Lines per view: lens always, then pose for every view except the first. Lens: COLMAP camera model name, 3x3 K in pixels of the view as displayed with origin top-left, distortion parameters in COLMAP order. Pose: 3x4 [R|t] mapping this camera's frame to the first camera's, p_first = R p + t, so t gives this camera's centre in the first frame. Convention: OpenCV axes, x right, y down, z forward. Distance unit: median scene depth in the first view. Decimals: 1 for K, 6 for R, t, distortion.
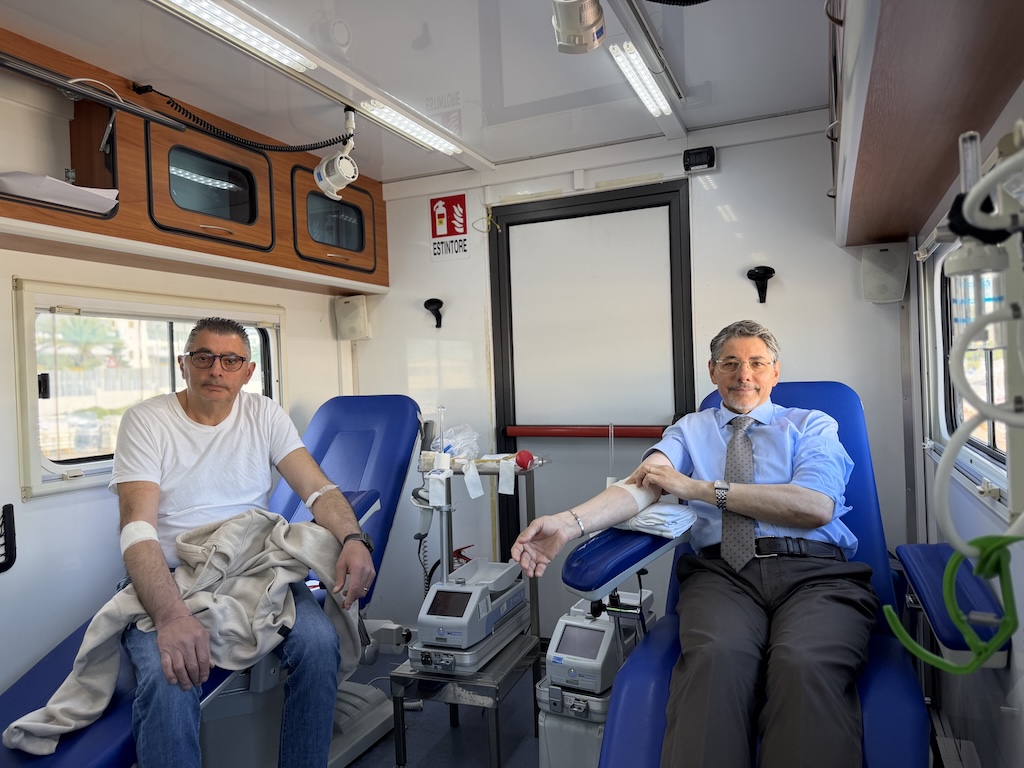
lens RADIAL K [[704.6, 0, 512.0], [0, 704.6, 384.0], [0, 0, 1]] dist [0.083928, -0.116914]
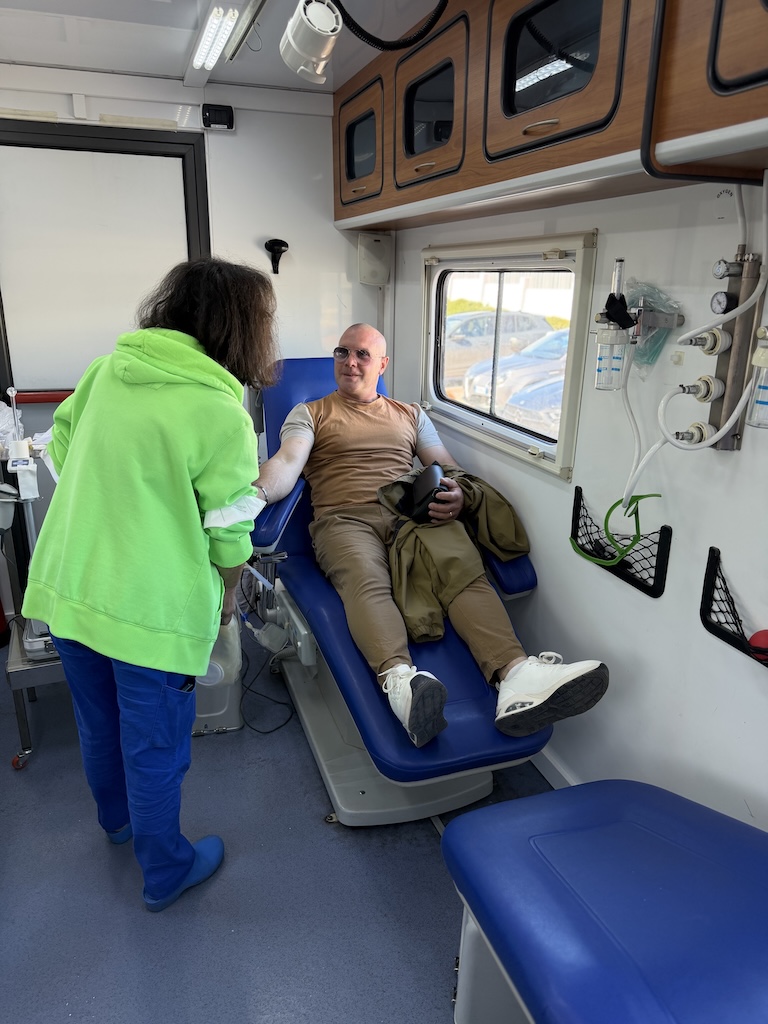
lens RADIAL K [[704.6, 0, 384.0], [0, 704.6, 512.0], [0, 0, 1]] dist [0.083928, -0.116914]
pose [[0.728227, -0.169927, 0.663935, -0.283652], [-0.037479, 0.957449, 0.286158, -0.070075], [-0.684310, -0.233272, 0.690872, 0.016562]]
